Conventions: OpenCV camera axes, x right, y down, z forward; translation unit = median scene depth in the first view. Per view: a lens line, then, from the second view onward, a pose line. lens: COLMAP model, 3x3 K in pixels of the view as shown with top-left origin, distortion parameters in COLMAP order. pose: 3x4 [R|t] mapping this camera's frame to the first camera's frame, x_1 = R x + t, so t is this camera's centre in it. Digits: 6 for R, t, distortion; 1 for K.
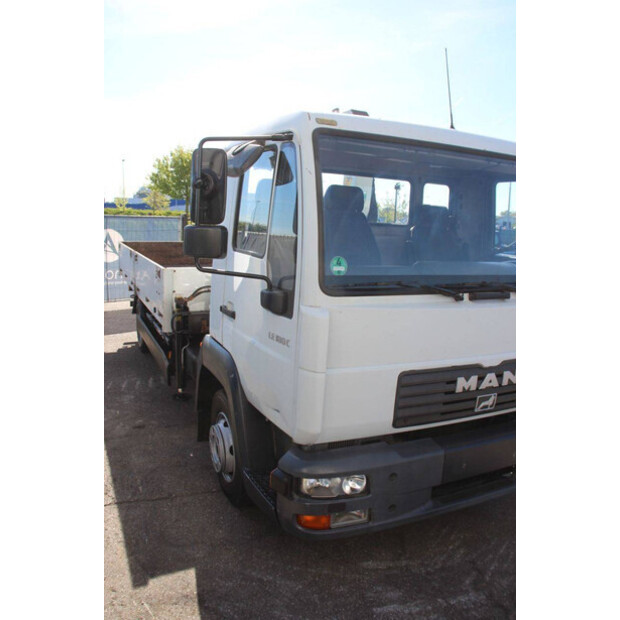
lens RADIAL K [[507.1, 0, 307.6], [0, 507.1, 308.4], [0, 0, 1]] dist [-0.105786, 0.056940]
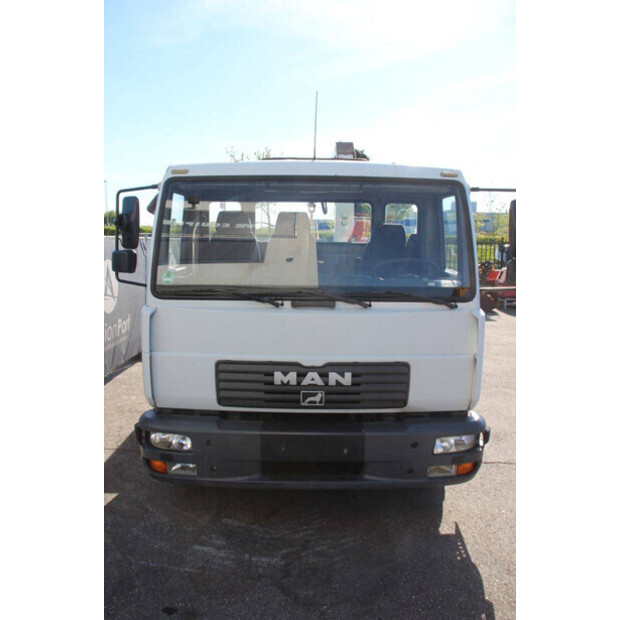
lens RADIAL K [[507.1, 0, 310.4], [0, 507.1, 315.2], [0, 0, 1]] dist [-0.105786, 0.056940]
pose [[0.898135, 0.033828, -0.438416, 0.890802], [-0.048561, 0.998568, -0.022432, 0.027566], [0.437029, 0.041437, 0.898492, -0.045452]]
